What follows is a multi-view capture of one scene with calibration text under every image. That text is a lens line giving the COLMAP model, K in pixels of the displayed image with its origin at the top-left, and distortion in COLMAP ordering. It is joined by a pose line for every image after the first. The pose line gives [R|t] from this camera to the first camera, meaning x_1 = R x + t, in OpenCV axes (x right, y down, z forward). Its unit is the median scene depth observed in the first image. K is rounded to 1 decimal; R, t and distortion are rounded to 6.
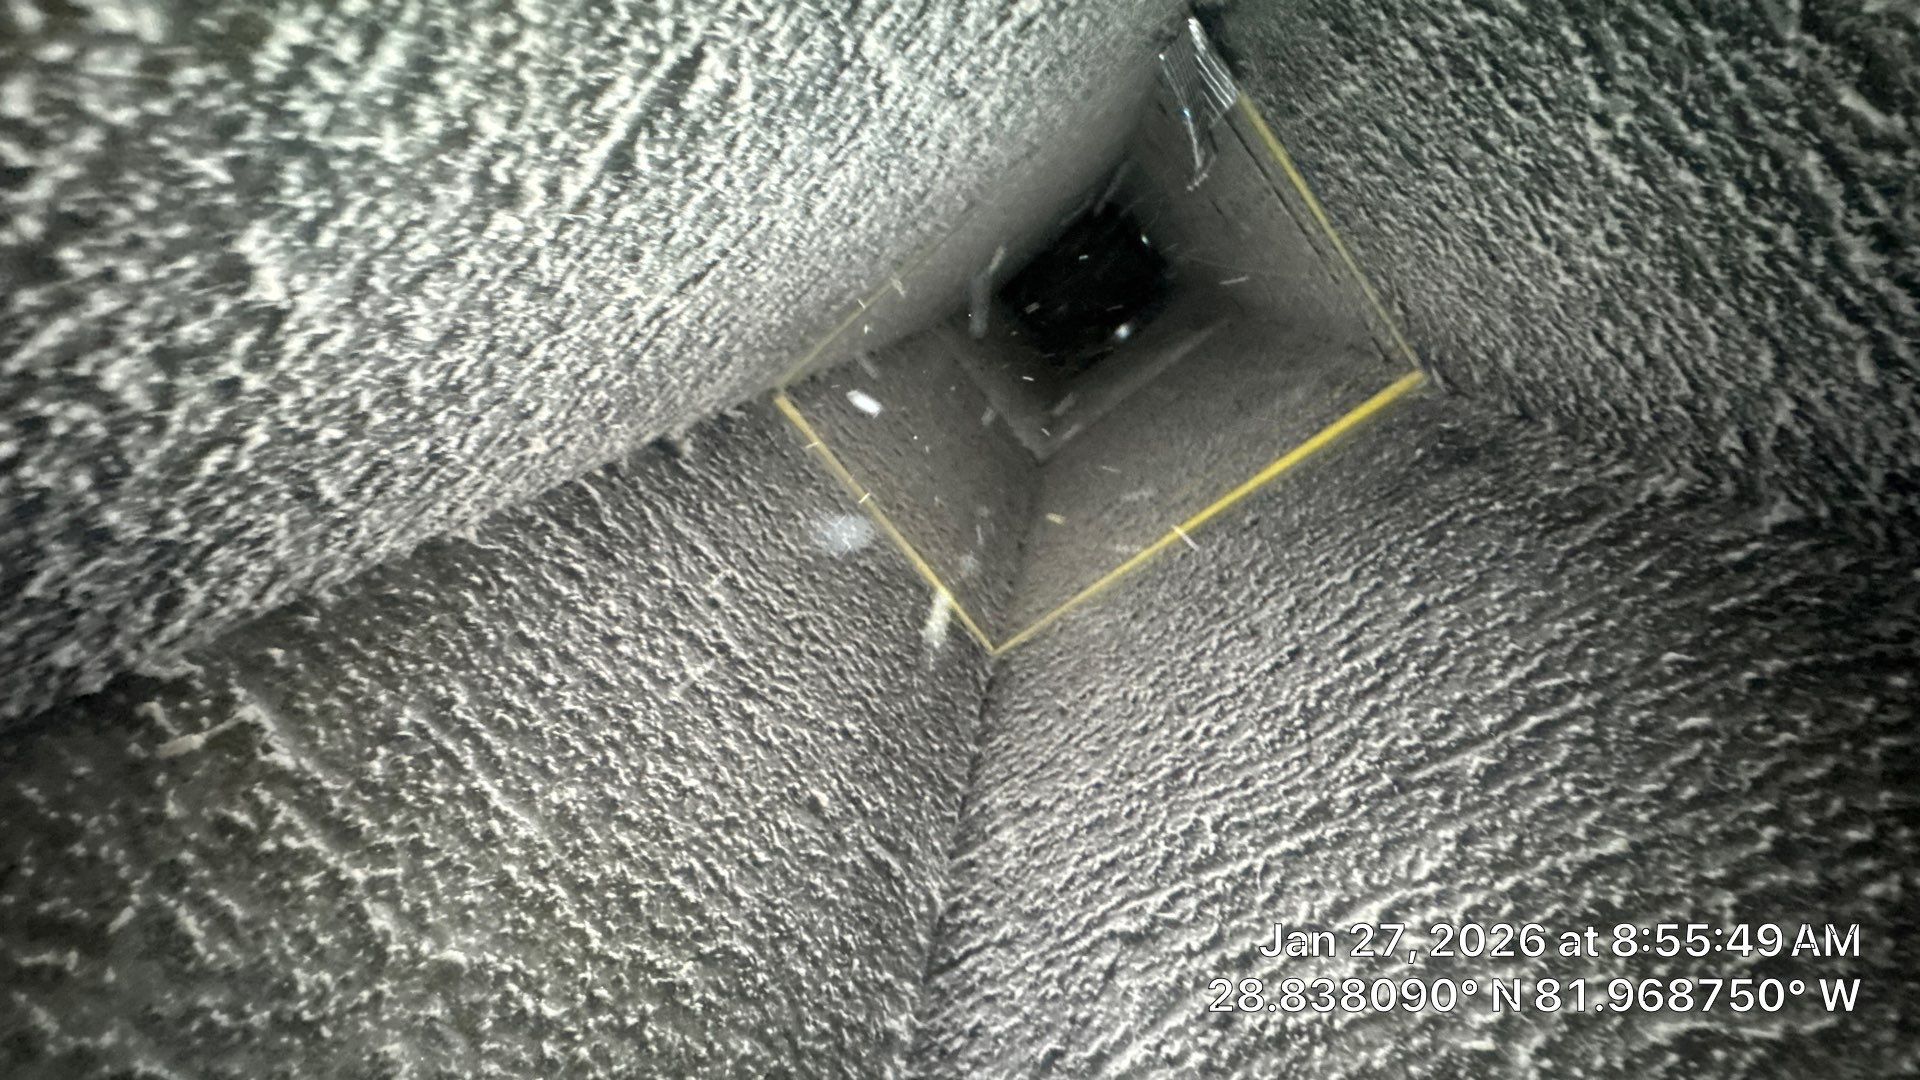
lens RADIAL K [[772.7, 0, 951.6], [0, 772.7, 545.9], [0, 0, 1]] dist [-0.003259, 0.000497]
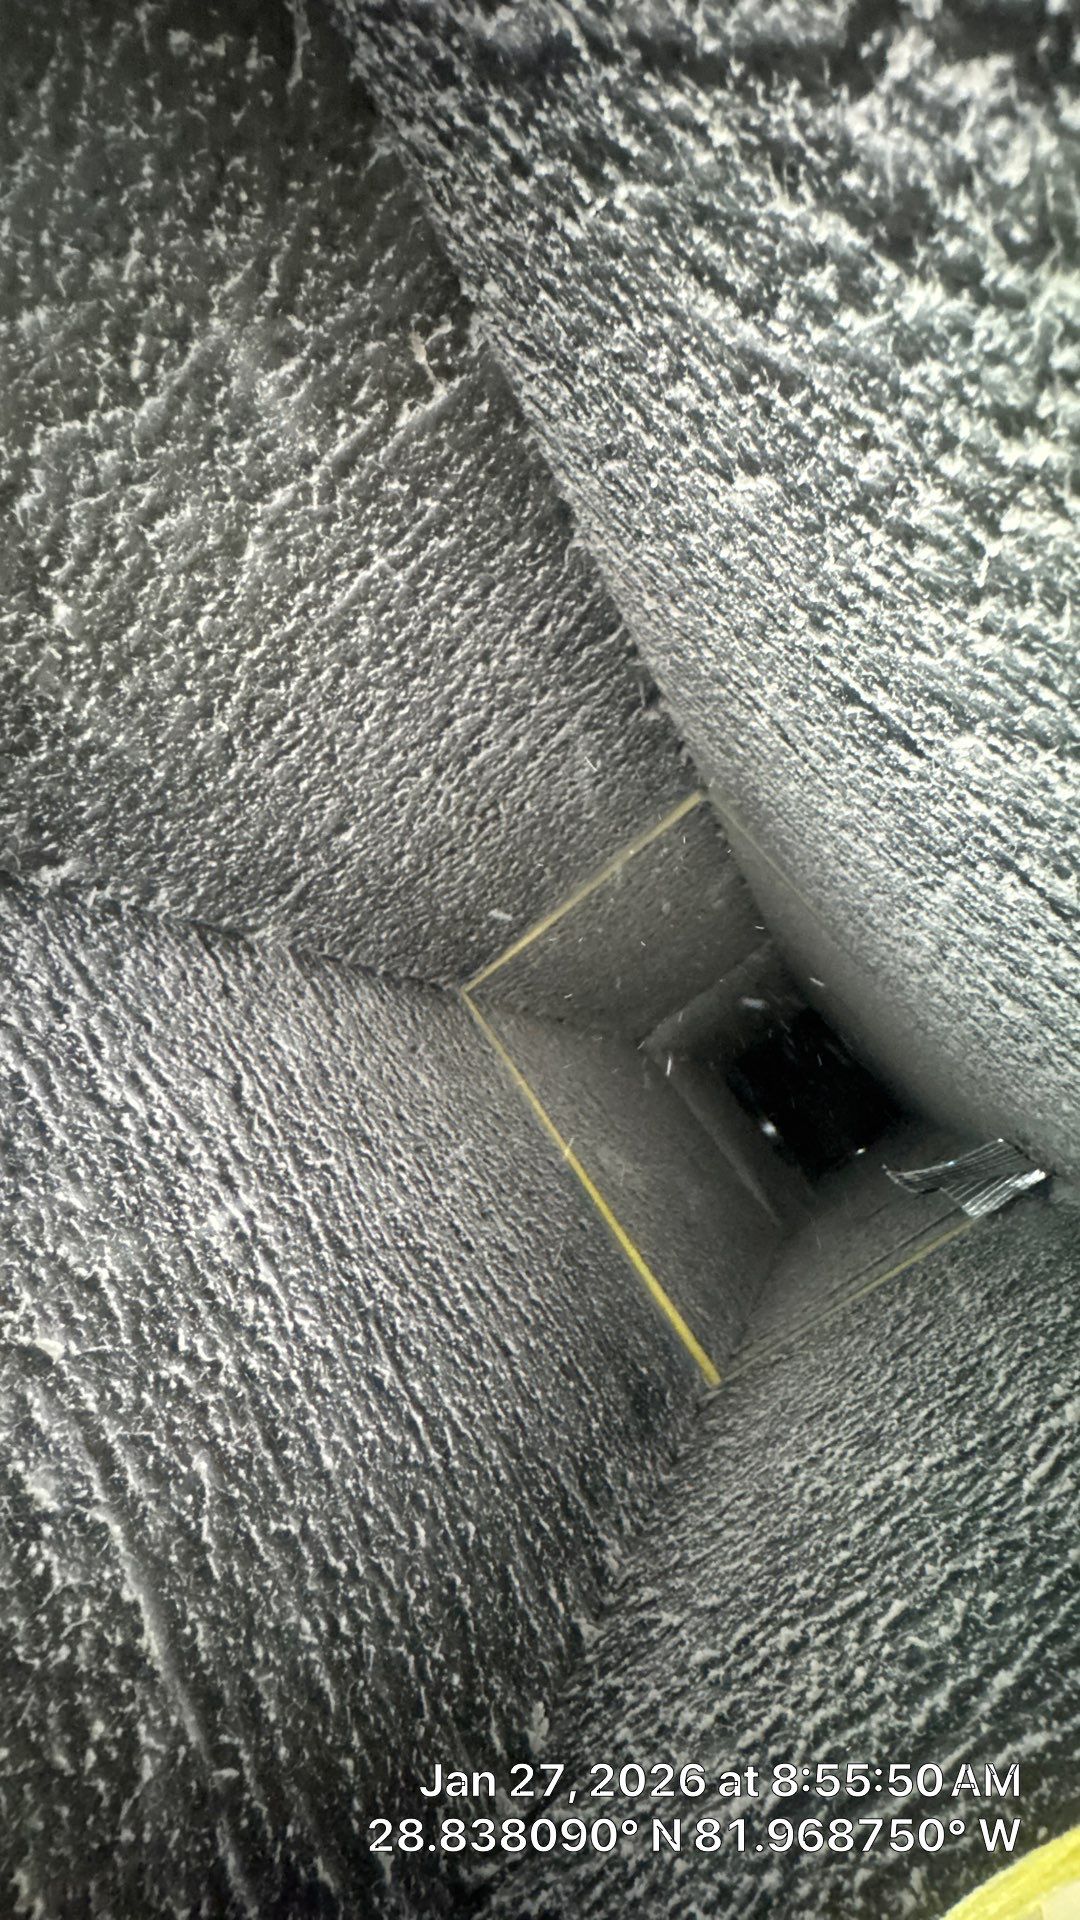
lens RADIAL K [[772.7, 0, 535.5], [0, 772.7, 953.2], [0, 0, 1]] dist [-0.003259, 0.000497]
pose [[-0.006999, 0.999923, -0.010204, 0.030500], [-0.999531, -0.006692, 0.029869, 0.011499], [0.029798, 0.010408, 0.999502, -0.235652]]
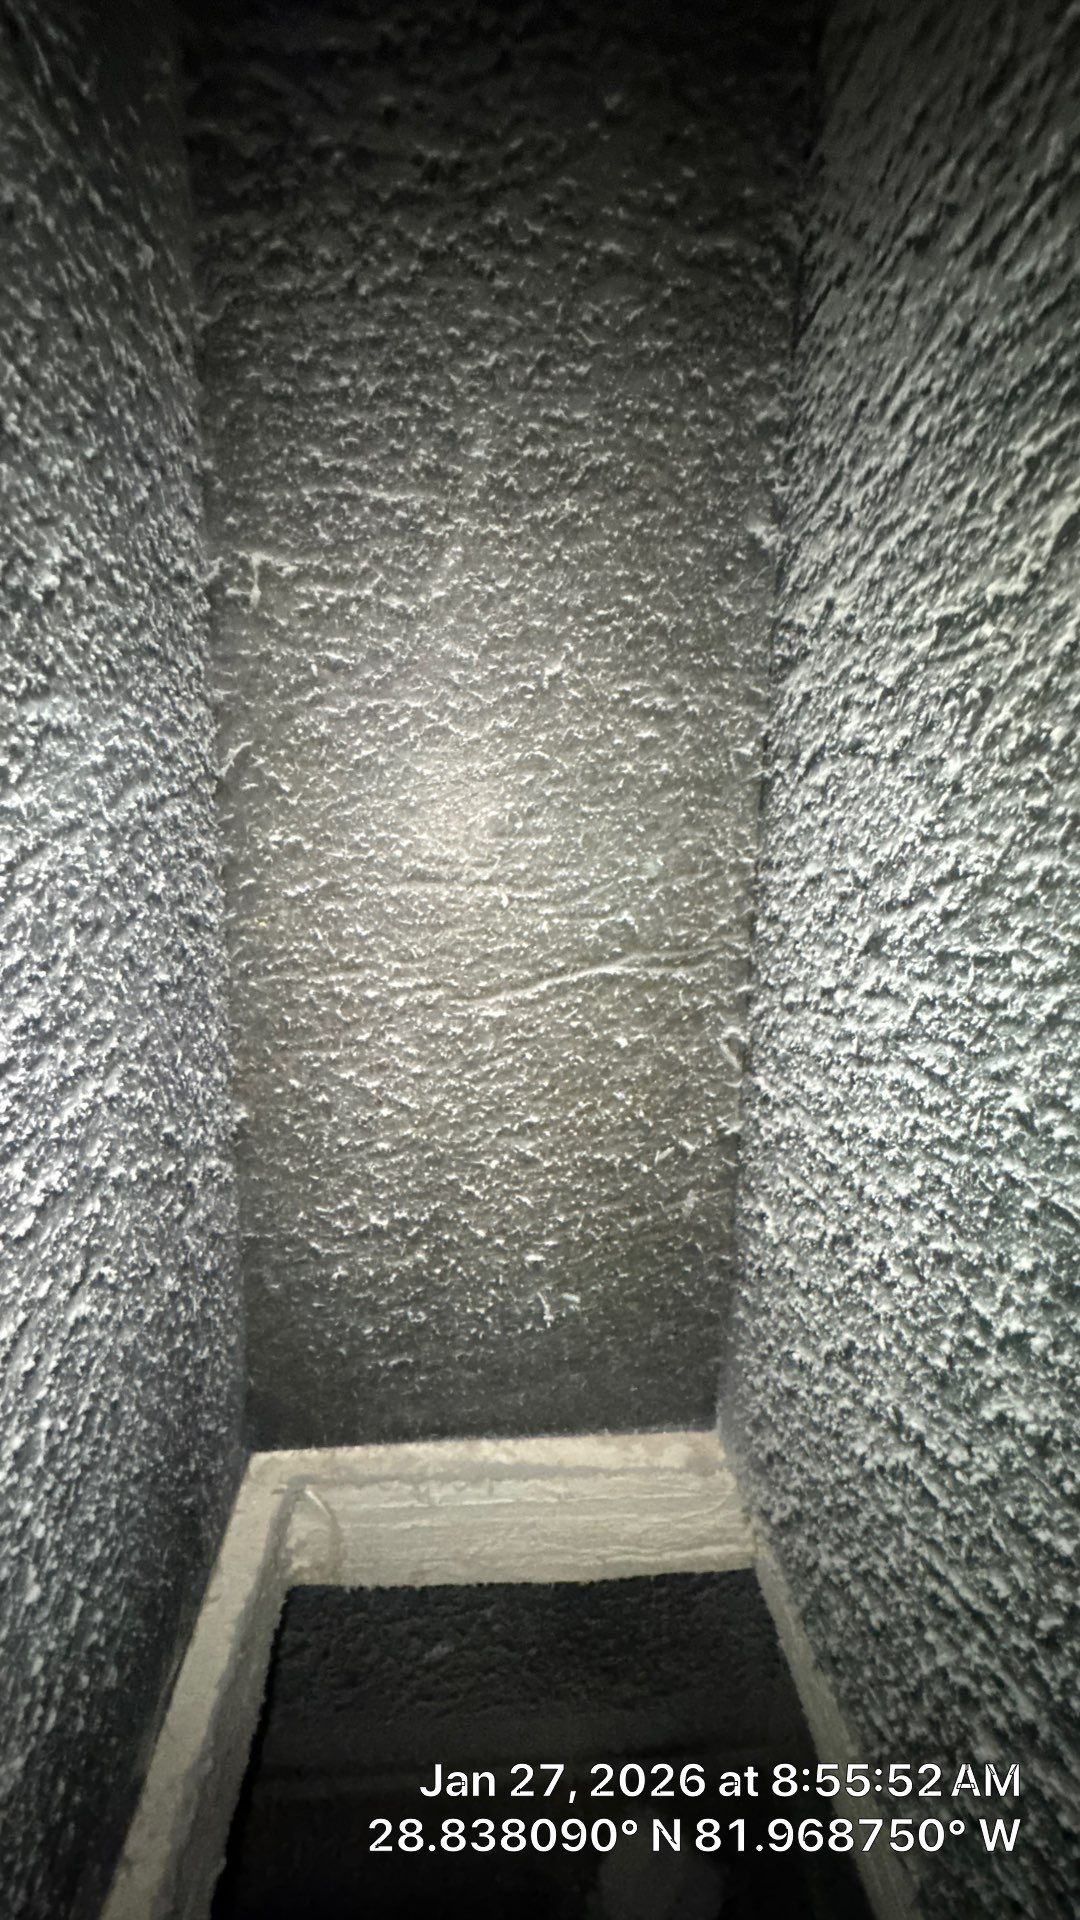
lens RADIAL K [[772.7, 0, 544.6], [0, 772.7, 955.8], [0, 0, 1]] dist [-0.003259, 0.000497]
pose [[0.699451, -0.012140, -0.714577, 0.695369], [0.694204, 0.249166, 0.675276, -0.254360], [0.169851, -0.968385, 0.182707, -0.070506]]
